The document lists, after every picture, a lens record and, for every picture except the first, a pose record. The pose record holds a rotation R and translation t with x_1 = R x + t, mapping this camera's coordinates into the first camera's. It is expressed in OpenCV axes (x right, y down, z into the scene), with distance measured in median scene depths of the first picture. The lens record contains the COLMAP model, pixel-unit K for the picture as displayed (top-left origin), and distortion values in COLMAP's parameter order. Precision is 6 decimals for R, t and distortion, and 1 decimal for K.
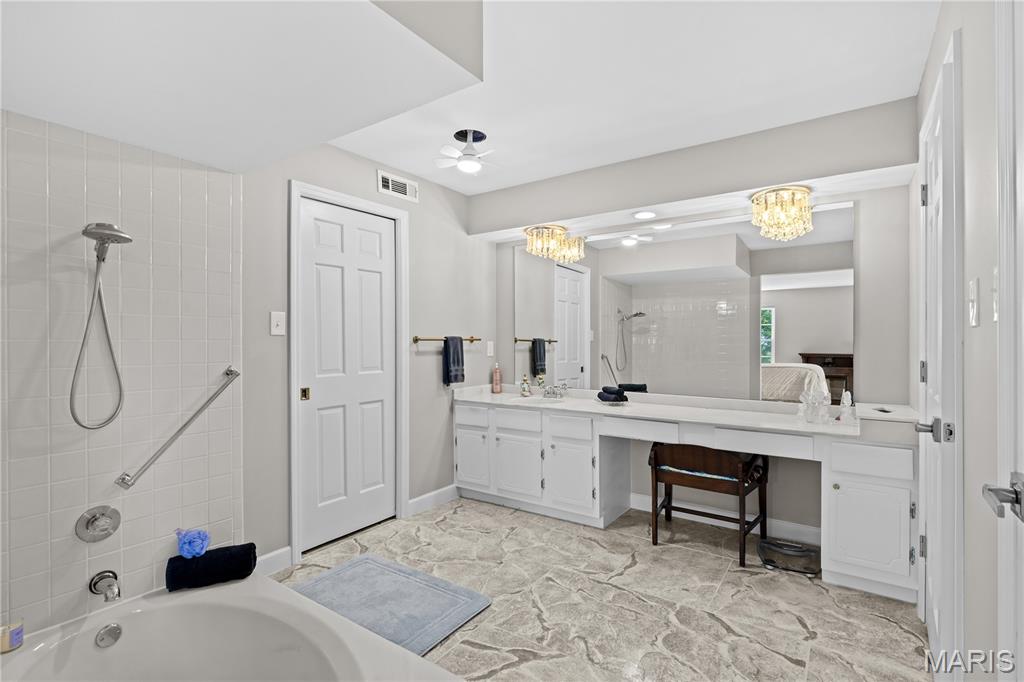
lens RADIAL K [[485.6, 0, 512.0], [0, 485.6, 341.0], [0, 0, 1]] dist [0.001262, 0.000177]
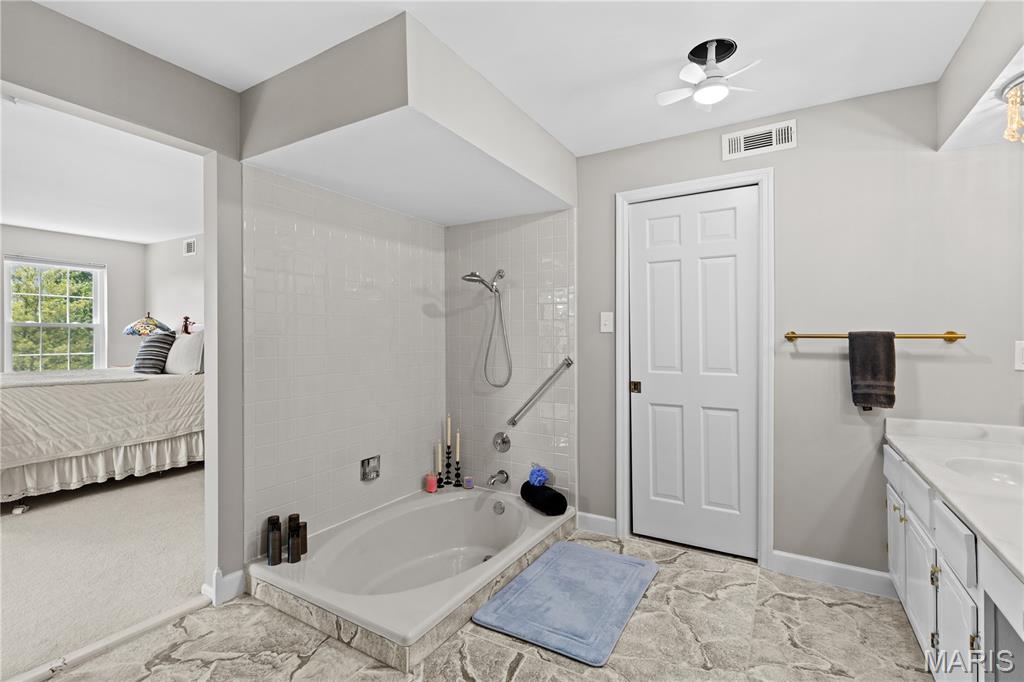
lens RADIAL K [[463.2, 0, 516.2], [0, 463.2, 340.1], [0, 0, 1]] dist [-0.000199, -0.000427]
pose [[0.075456, 0.008625, -0.997112, 0.514342], [-0.004964, 0.999953, 0.008274, -0.001397], [0.997137, 0.004325, 0.075496, 0.595116]]
